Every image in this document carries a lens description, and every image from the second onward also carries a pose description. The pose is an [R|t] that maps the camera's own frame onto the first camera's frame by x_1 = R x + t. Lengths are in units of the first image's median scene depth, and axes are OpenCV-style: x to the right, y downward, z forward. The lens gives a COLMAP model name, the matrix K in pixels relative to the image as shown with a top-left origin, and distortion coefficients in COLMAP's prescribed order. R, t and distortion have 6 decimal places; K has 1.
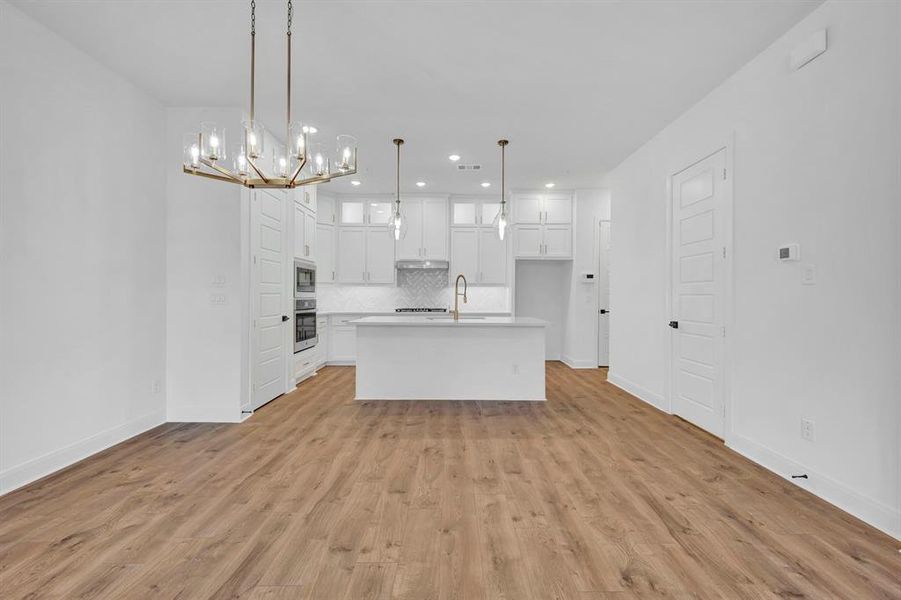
lens RADIAL K [[357.8, 0, 454.6], [0, 357.8, 300.0], [0, 0, 1]] dist [0.001946, 0.000084]
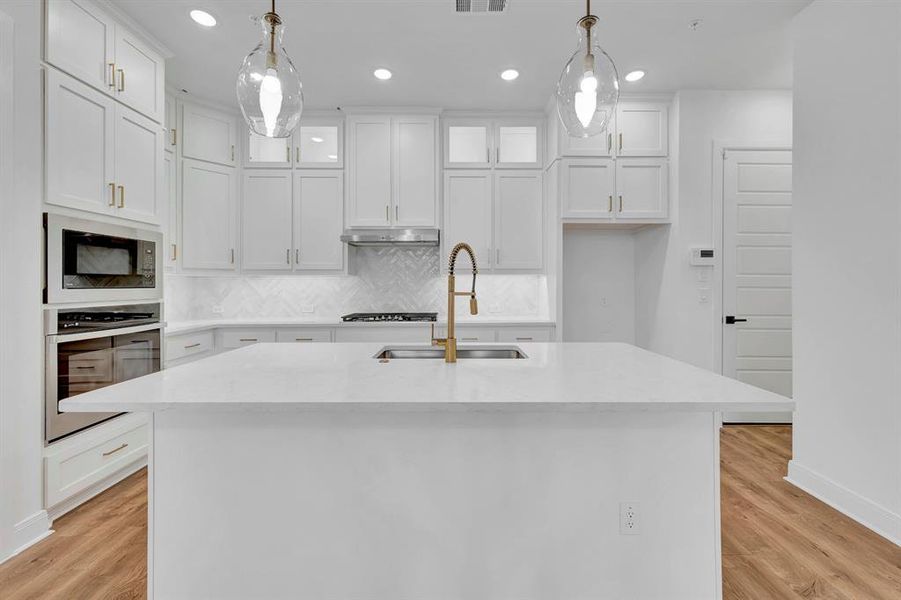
lens RADIAL K [[357.8, 0, 454.6], [0, 357.8, 300.0], [0, 0, 1]] dist [0.001946, 0.000084]
pose [[0.999975, -0.006255, -0.003282, 0.007187], [0.006357, 0.999470, 0.031917, -0.015974], [0.003081, -0.031938, 0.999485, 0.449205]]
